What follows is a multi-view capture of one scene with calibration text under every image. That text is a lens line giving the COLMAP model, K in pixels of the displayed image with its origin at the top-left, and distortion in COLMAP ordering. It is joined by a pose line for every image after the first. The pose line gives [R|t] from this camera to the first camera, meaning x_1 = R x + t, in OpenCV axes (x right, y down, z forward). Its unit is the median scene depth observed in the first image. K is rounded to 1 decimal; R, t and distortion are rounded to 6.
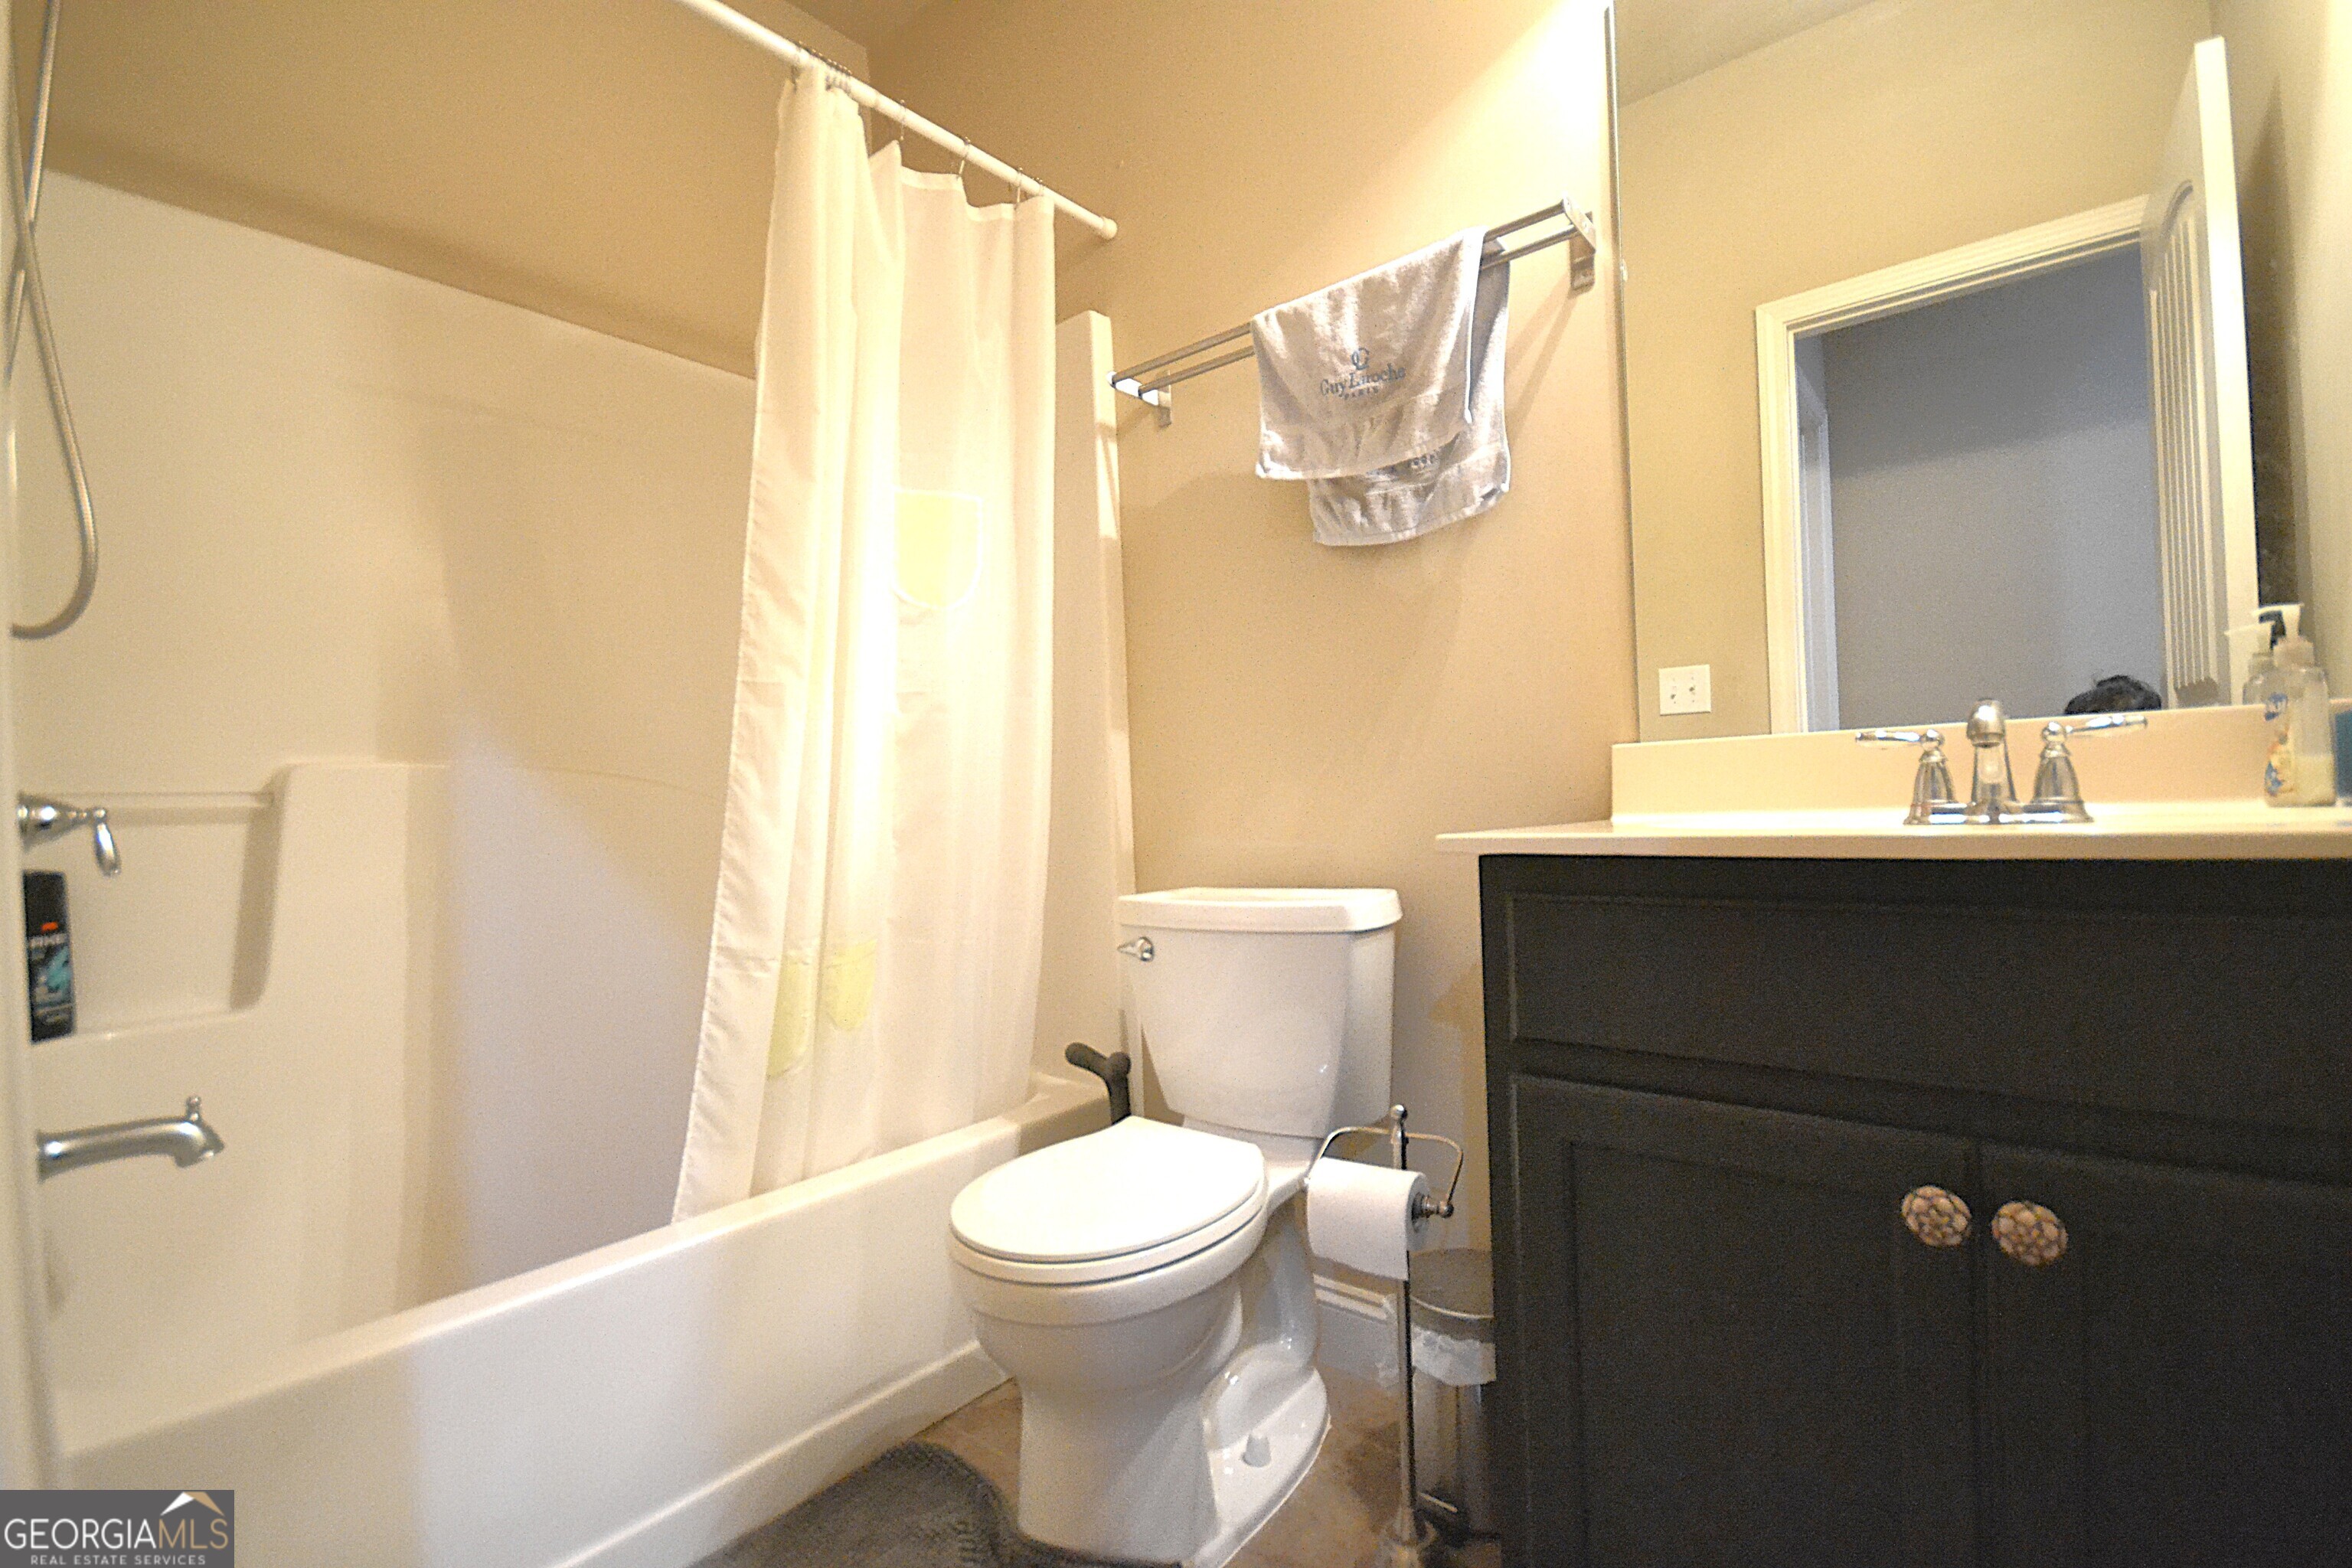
lens RADIAL K [[1046.5, 0, 1191.2], [0, 1046.5, 802.2], [0, 0, 1]] dist [0.006526, -0.006592]
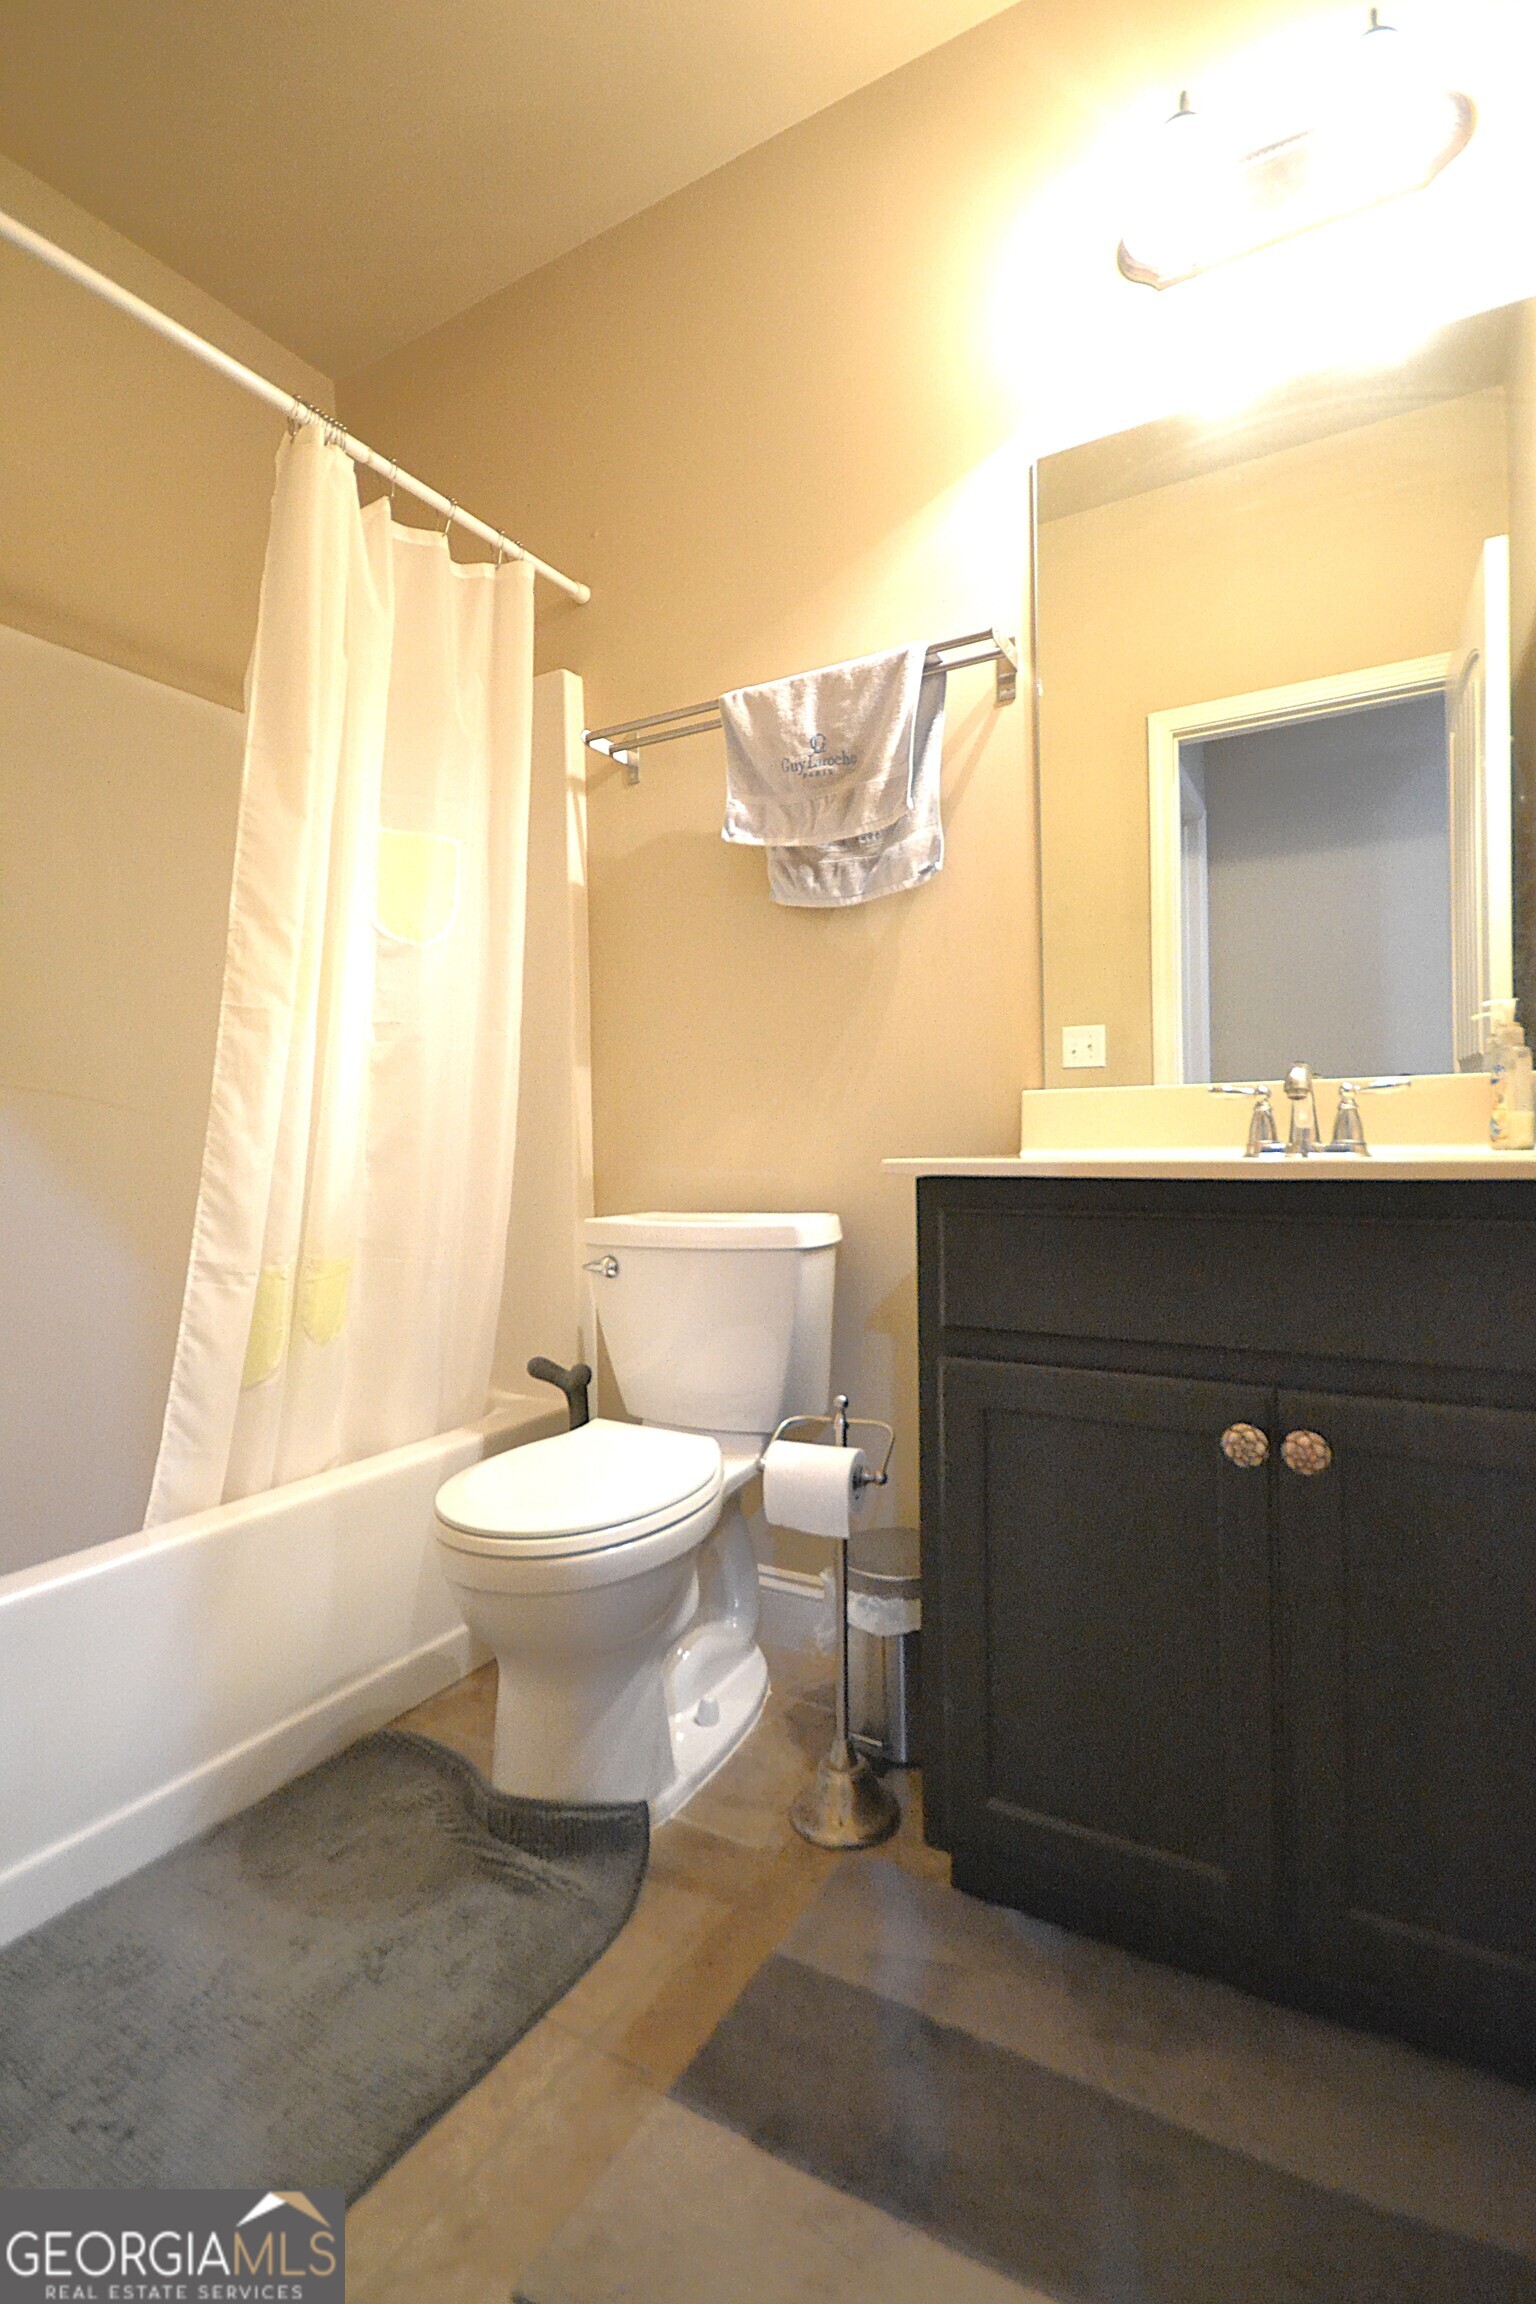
lens RADIAL K [[1055.7, 0, 786.2], [0, 1055.7, 1143.6], [0, 0, 1]] dist [0.006920, 0.000481]
pose [[0.986343, 0.020980, 0.163362, -0.050713], [-0.020925, 0.999779, -0.002057, 0.011851], [-0.163369, -0.001390, 0.986564, -0.123124]]
